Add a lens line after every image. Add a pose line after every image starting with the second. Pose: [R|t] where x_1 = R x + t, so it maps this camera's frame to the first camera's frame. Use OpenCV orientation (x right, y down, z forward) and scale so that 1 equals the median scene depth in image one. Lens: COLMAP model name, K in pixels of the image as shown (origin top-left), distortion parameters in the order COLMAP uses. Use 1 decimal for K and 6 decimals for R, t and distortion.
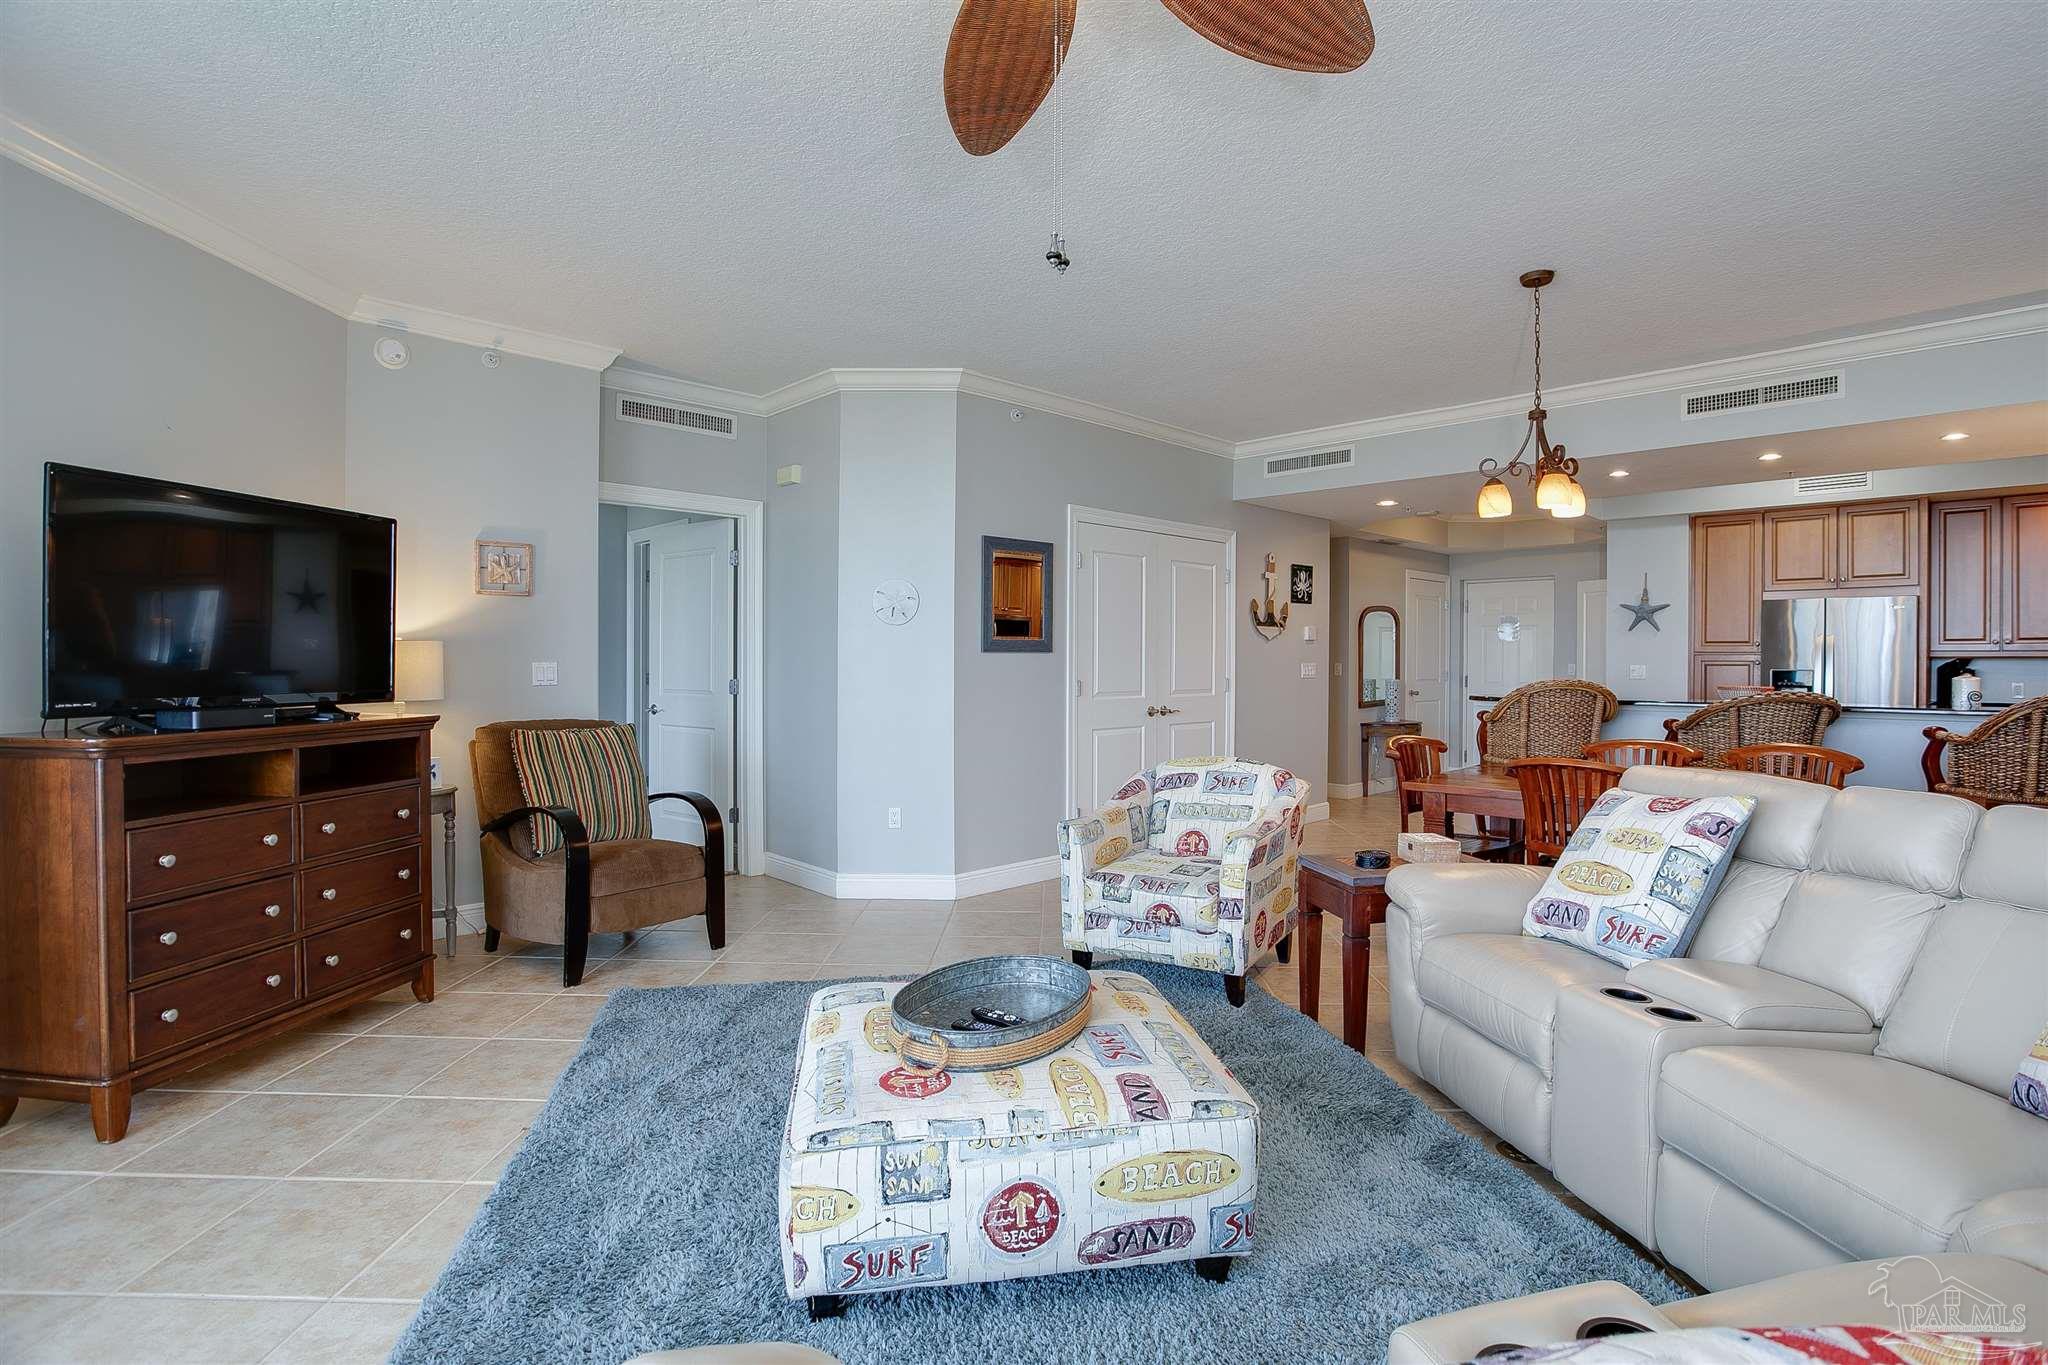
lens RADIAL K [[1002.3, 0, 1051.4], [0, 1002.3, 662.3], [0, 0, 1]] dist [-0.064037, 0.023447]
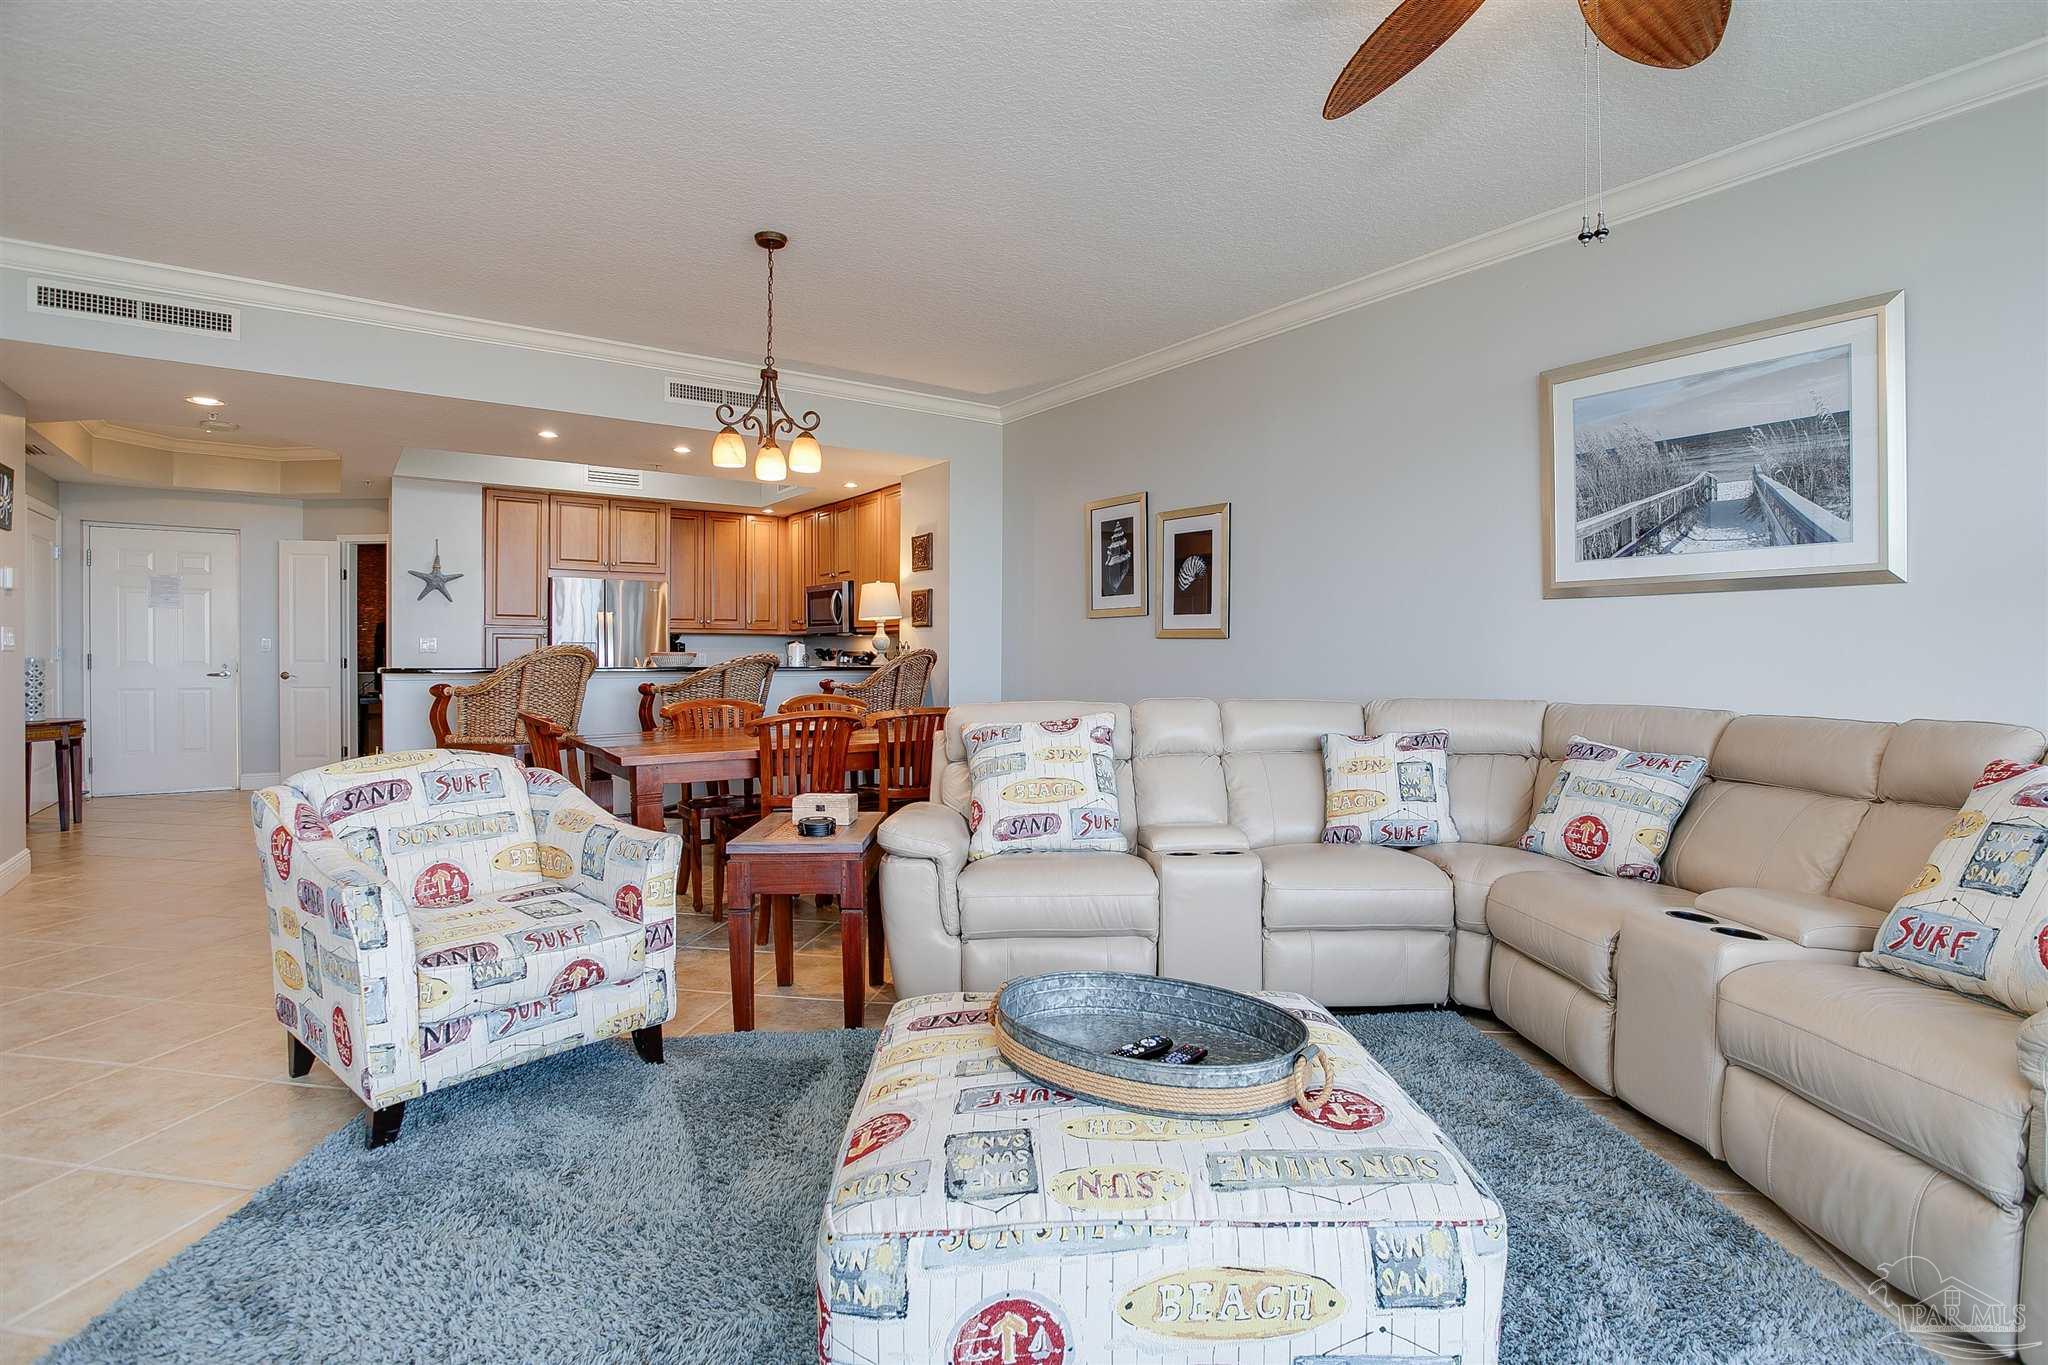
lens RADIAL K [[1002.3, 0, 1051.4], [0, 1002.3, 662.3], [0, 0, 1]] dist [-0.064037, 0.023447]
pose [[0.148424, -0.010291, 0.988870, -0.264318], [-0.001417, 0.999943, 0.010619, 0.018166], [-0.988923, -0.002978, 0.148401, 0.314497]]
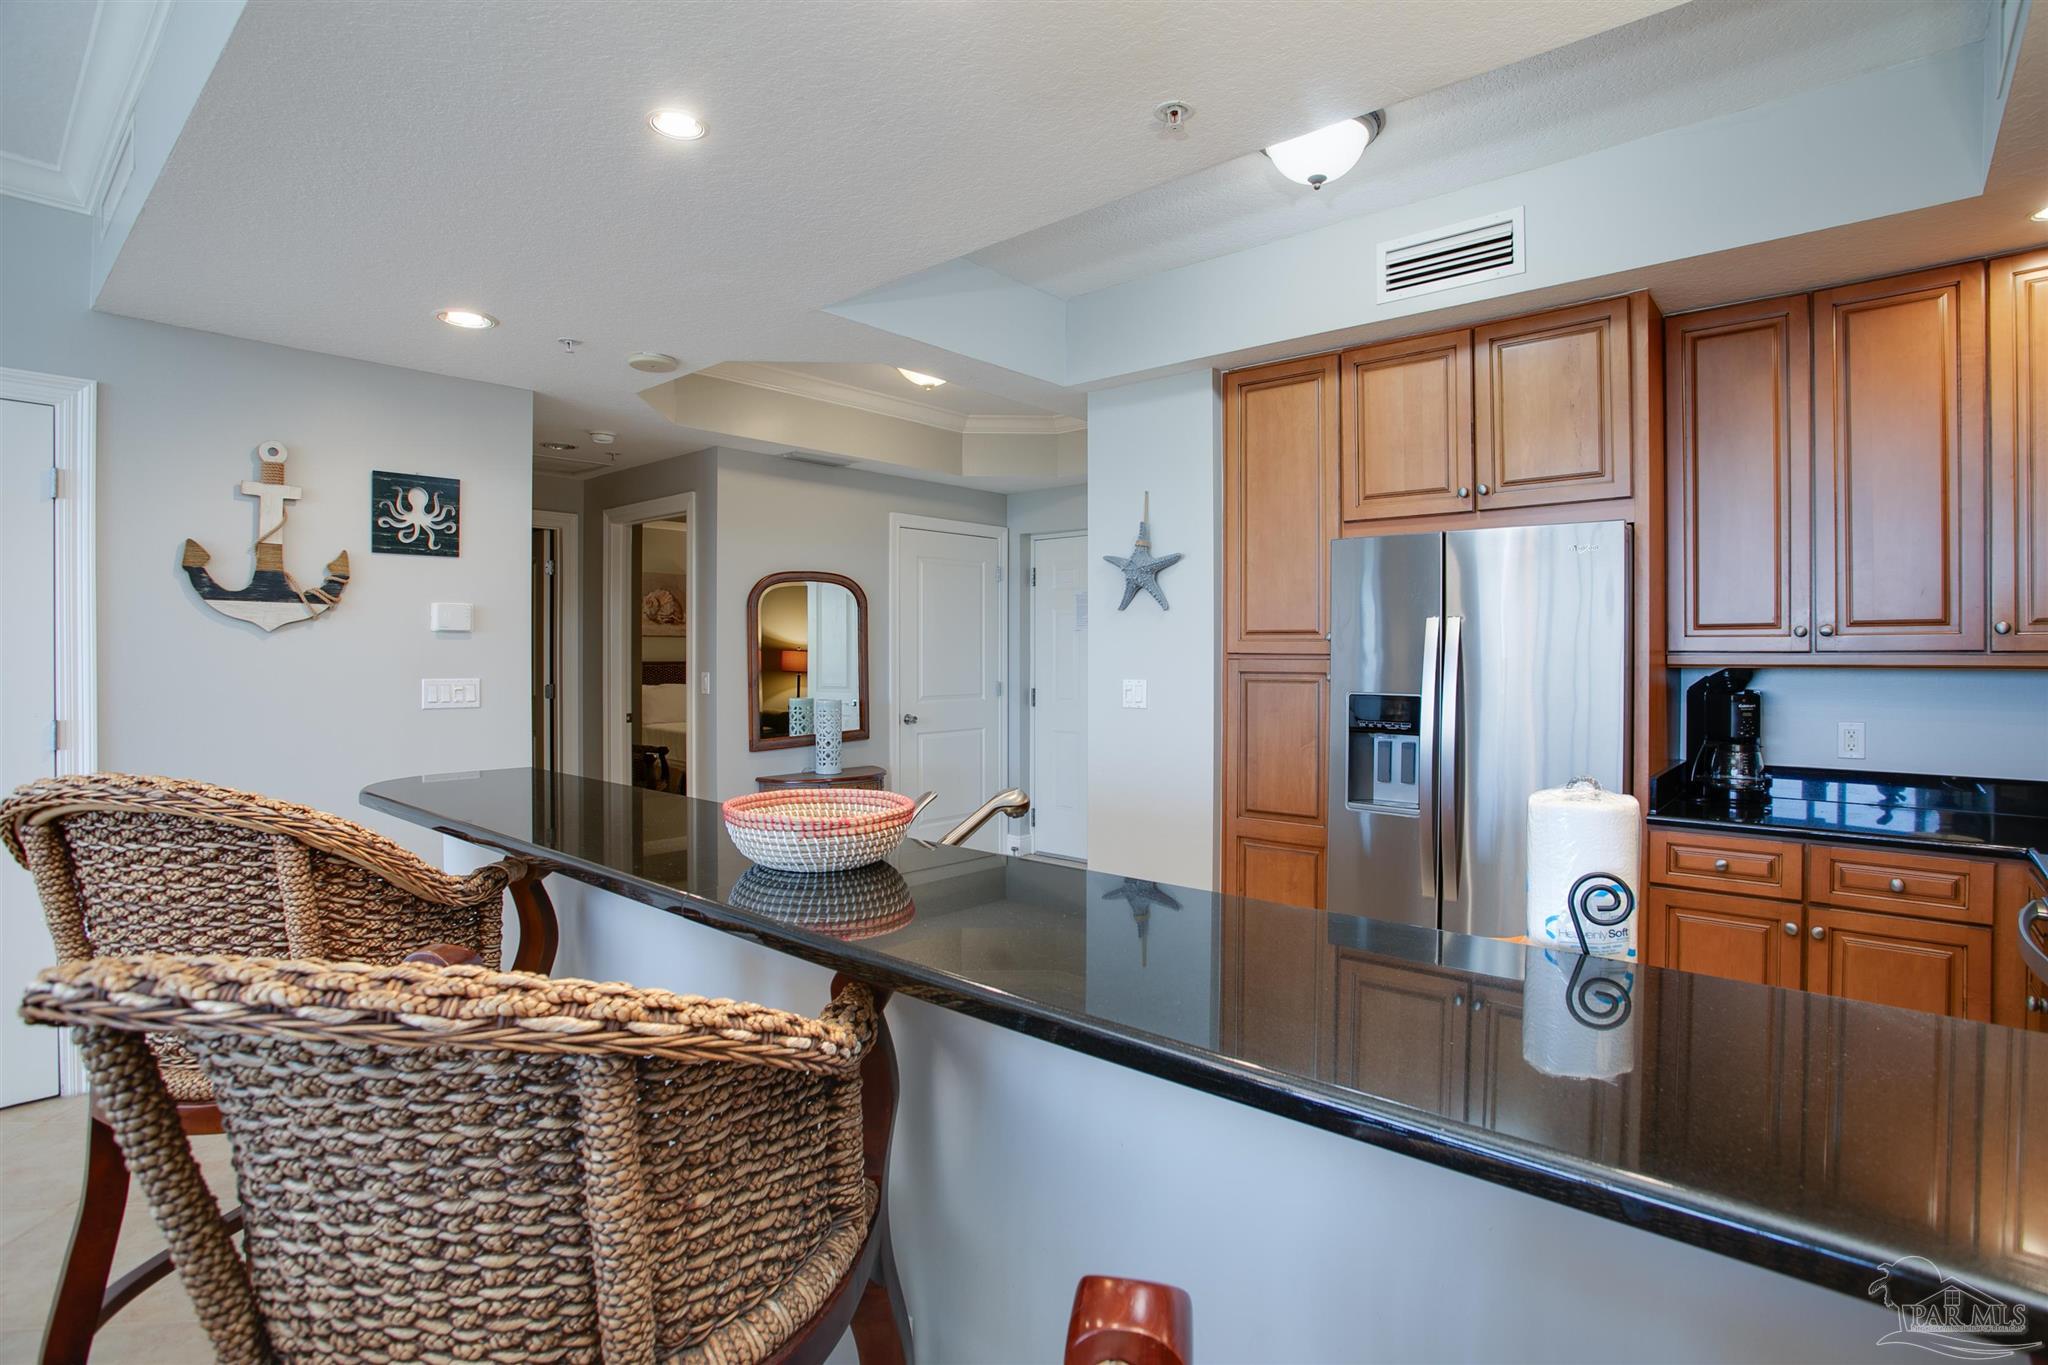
lens RADIAL K [[1002.3, 0, 1051.4], [0, 1002.3, 662.3], [0, 0, 1]] dist [-0.064037, 0.023447]
pose [[0.996714, -0.003705, 0.080918, 0.581682], [0.002938, 0.999950, 0.009600, -0.011878], [-0.080950, -0.009330, 0.996675, 0.565108]]
